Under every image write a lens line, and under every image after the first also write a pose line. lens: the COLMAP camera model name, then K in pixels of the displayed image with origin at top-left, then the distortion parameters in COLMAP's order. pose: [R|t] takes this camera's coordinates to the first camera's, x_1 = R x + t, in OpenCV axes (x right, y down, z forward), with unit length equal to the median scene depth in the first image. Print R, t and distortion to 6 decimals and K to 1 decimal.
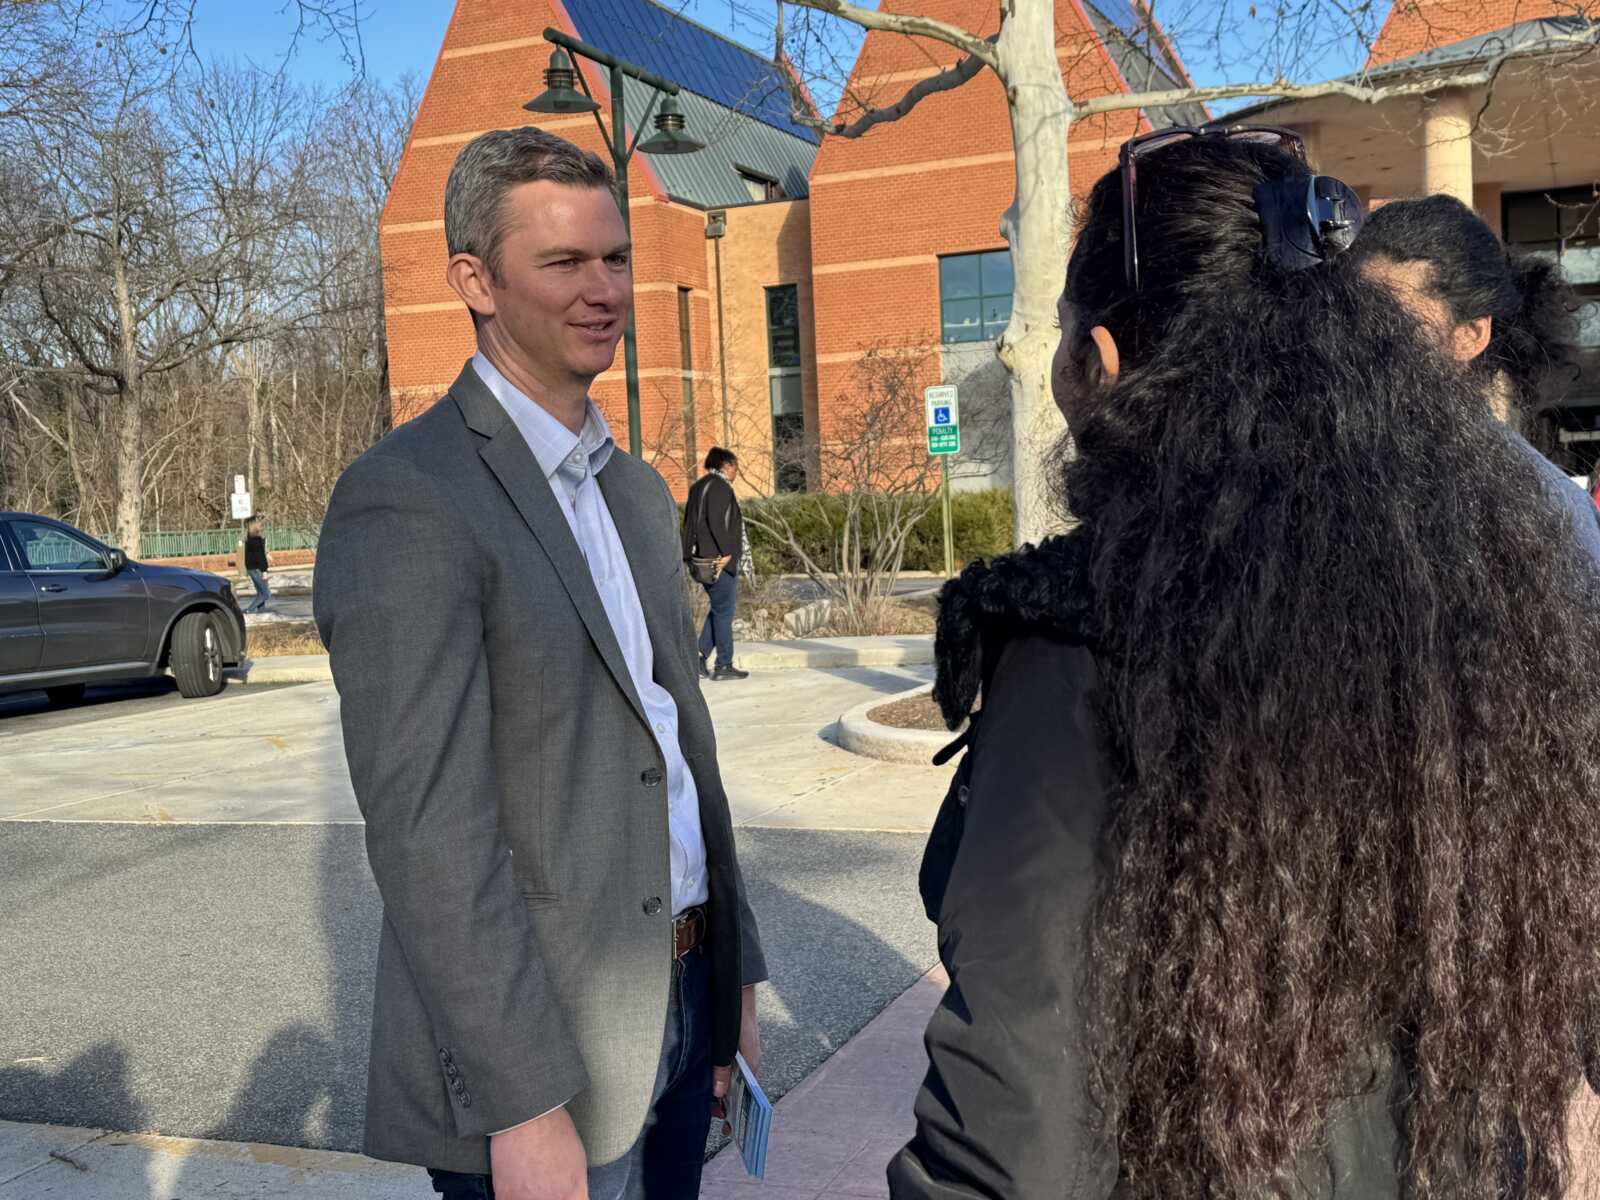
lens RADIAL K [[1892.0, 0, 798.9], [0, 1892.0, 600.5], [0, 0, 1]] dist [0.006404, 0.000000]
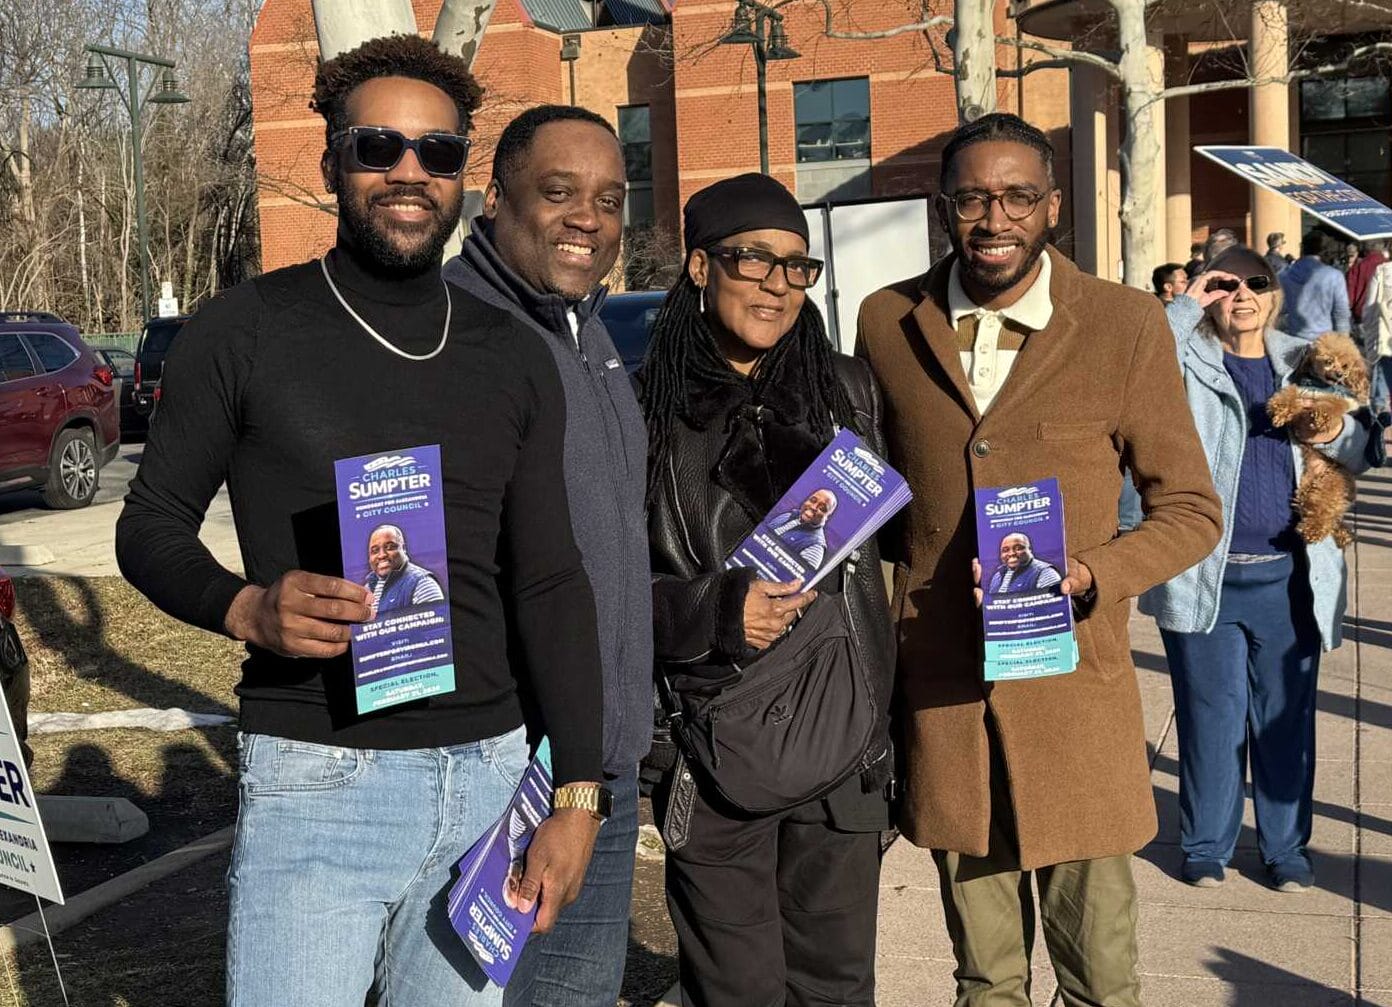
lens RADIAL K [[1986.7, 0, 693.0], [0, 1986.7, 501.5], [0, 0, 1]] dist [0.045075, 0.000000]
pose [[0.996796, -0.010898, 0.079241, -0.079186], [0.007433, 0.999009, 0.043889, 0.011867], [-0.079640, -0.043160, 0.995889, -0.169114]]
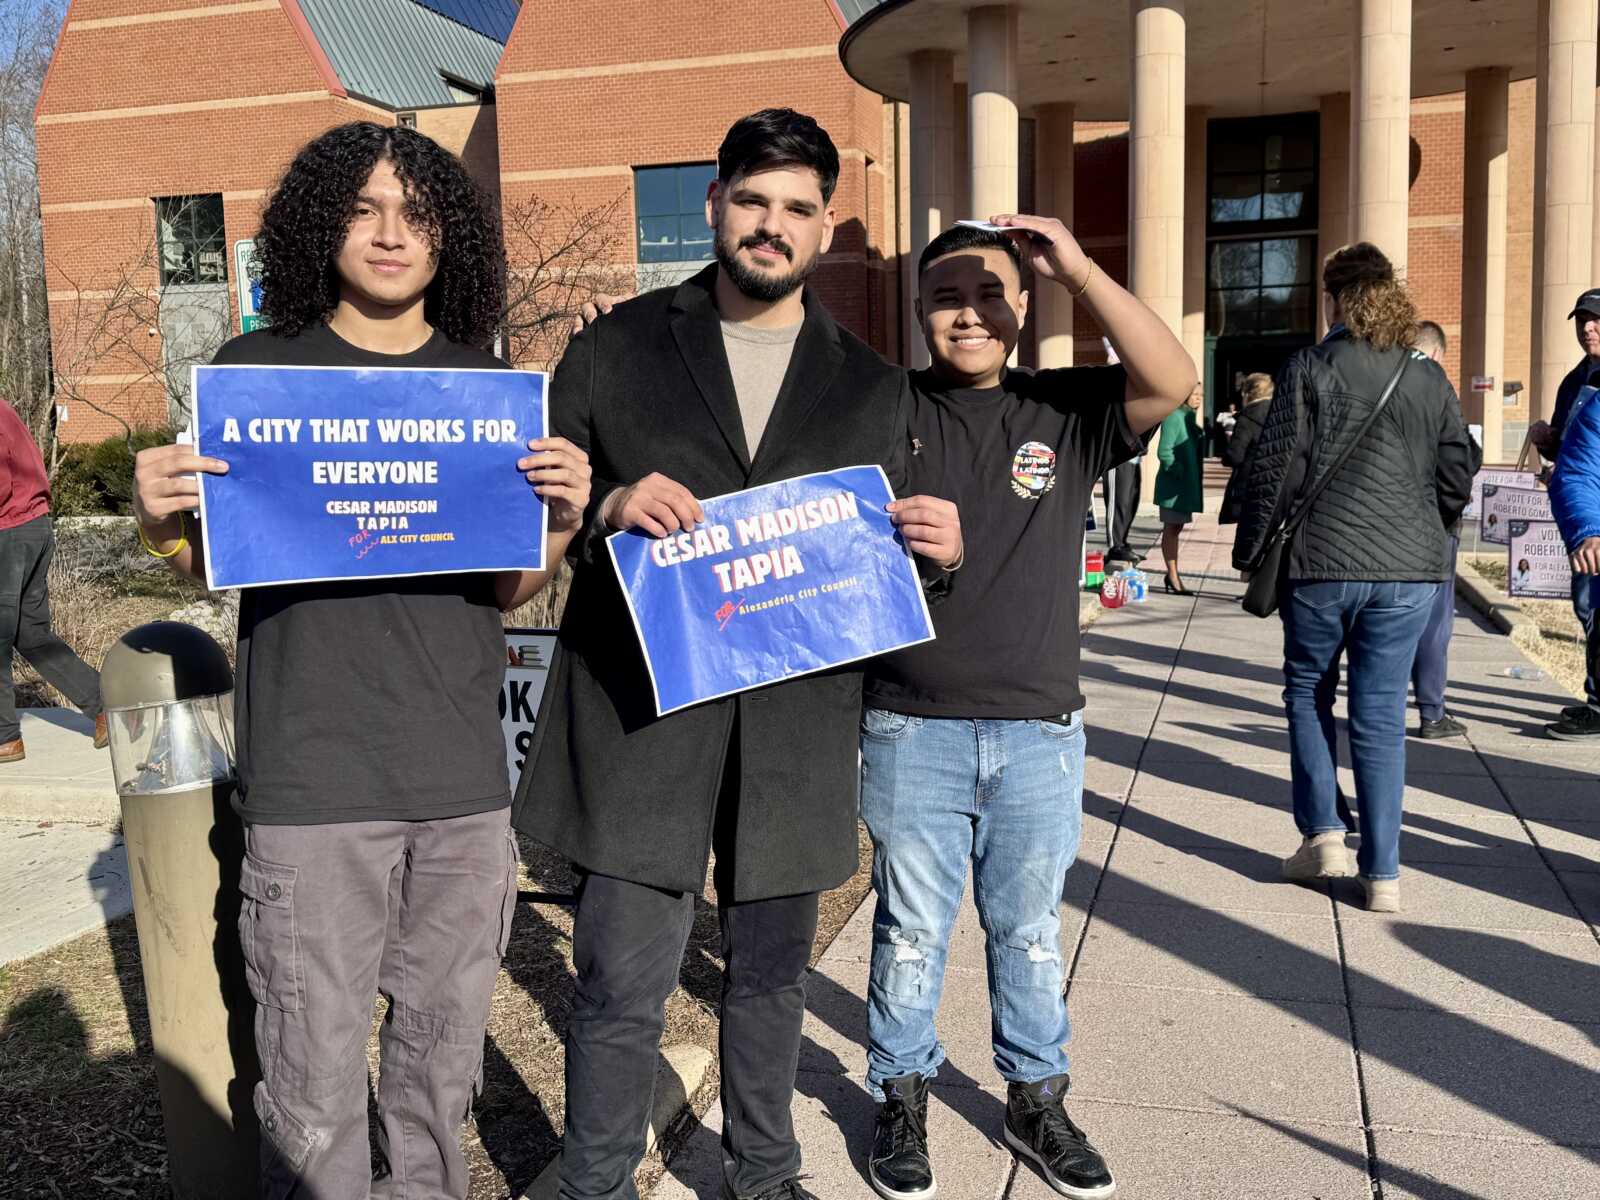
lens RADIAL K [[1722.8, 0, 805.0], [0, 1722.8, 605.3], [0, 0, 1]] dist [0.027873, 0.000000]
pose [[0.990199, 0.008384, 0.139412, 0.039238], [-0.015701, 0.998551, 0.051473, -0.009929], [-0.138778, -0.053158, 0.988896, 0.123788]]
